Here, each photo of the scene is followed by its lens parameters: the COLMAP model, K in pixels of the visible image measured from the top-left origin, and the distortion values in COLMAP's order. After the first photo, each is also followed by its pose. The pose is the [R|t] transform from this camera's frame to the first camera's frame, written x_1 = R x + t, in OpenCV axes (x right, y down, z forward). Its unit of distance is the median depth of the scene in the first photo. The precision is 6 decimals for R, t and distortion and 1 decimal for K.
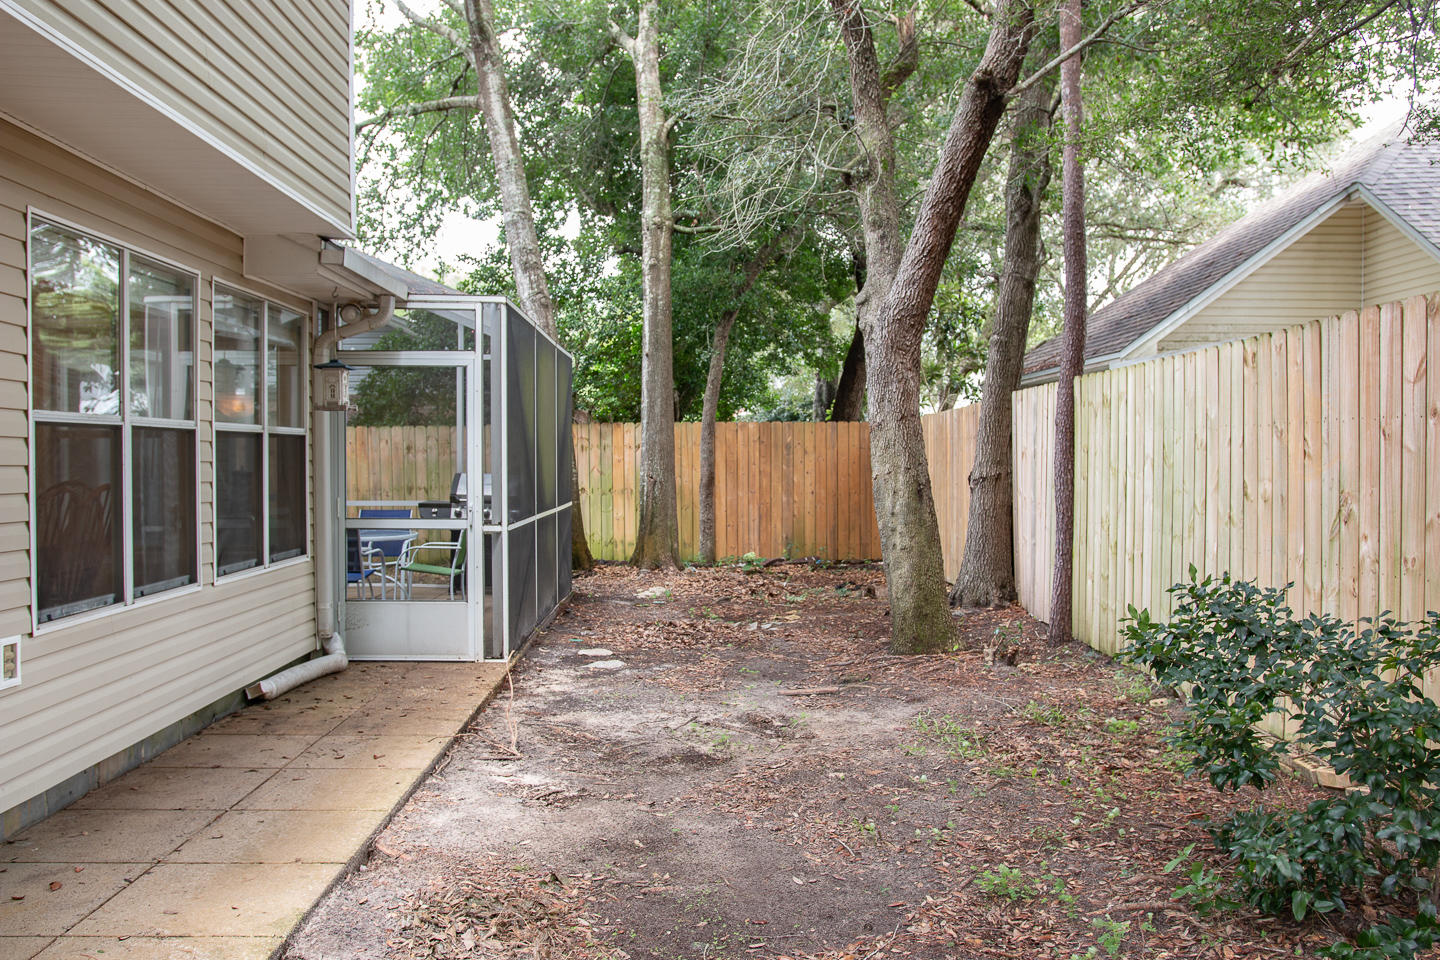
lens RADIAL K [[1196.5, 0, 718.6], [0, 1196.5, 482.5], [0, 0, 1]] dist [-0.086404, 0.084277]
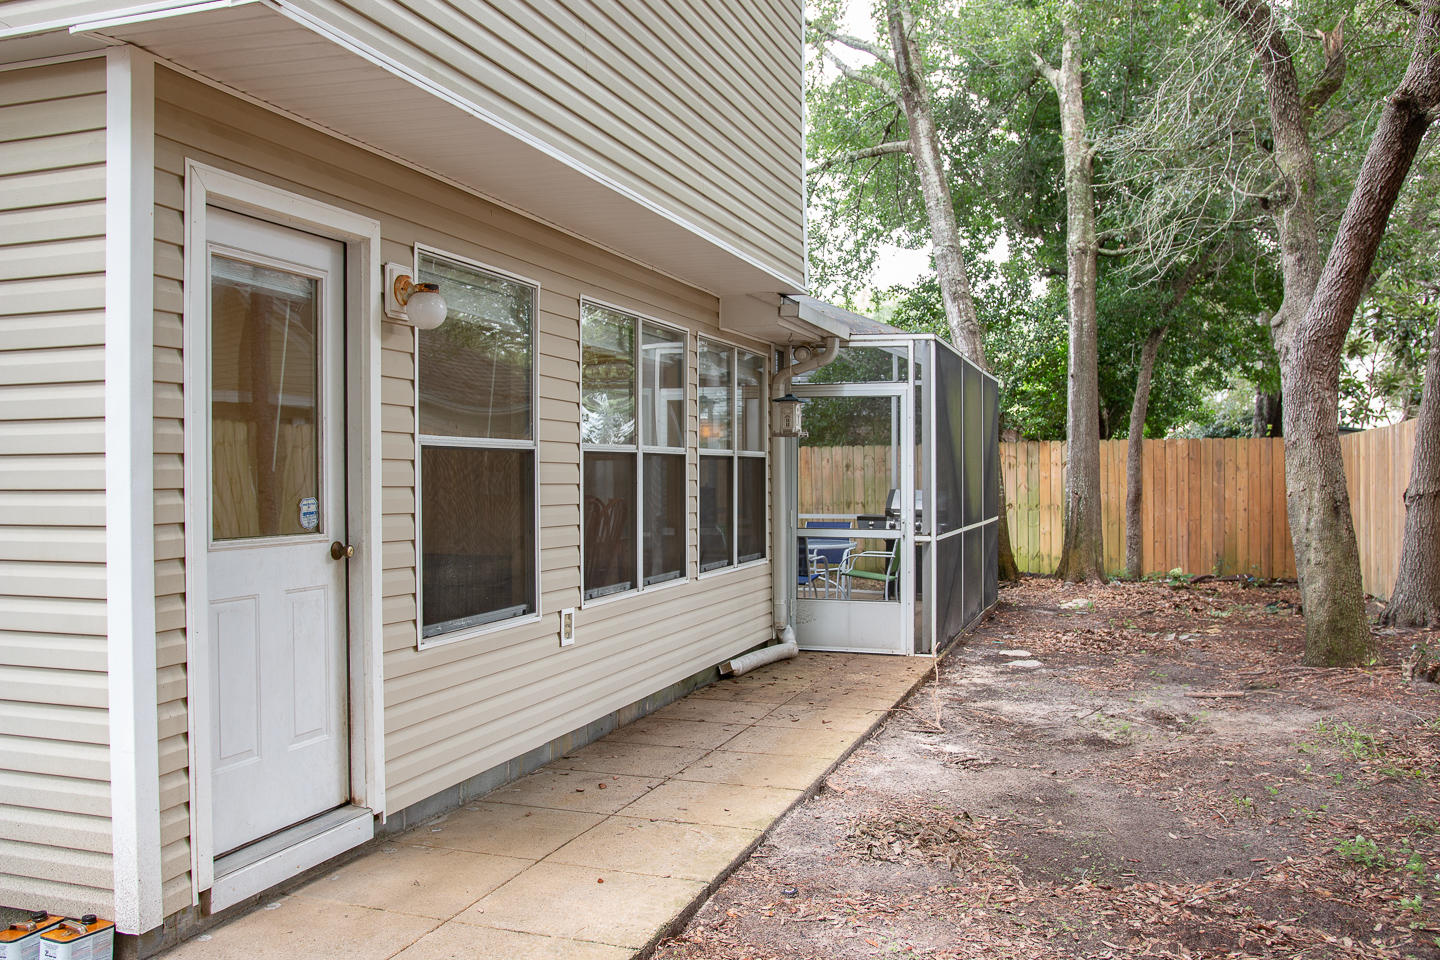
lens RADIAL K [[1196.5, 0, 718.6], [0, 1196.5, 482.5], [0, 0, 1]] dist [-0.086404, 0.084277]
pose [[0.936068, 0.000035, -0.351820, 0.025210], [-0.004672, 0.999913, -0.012330, 0.000256], [0.351789, 0.013185, 0.935986, -0.117875]]
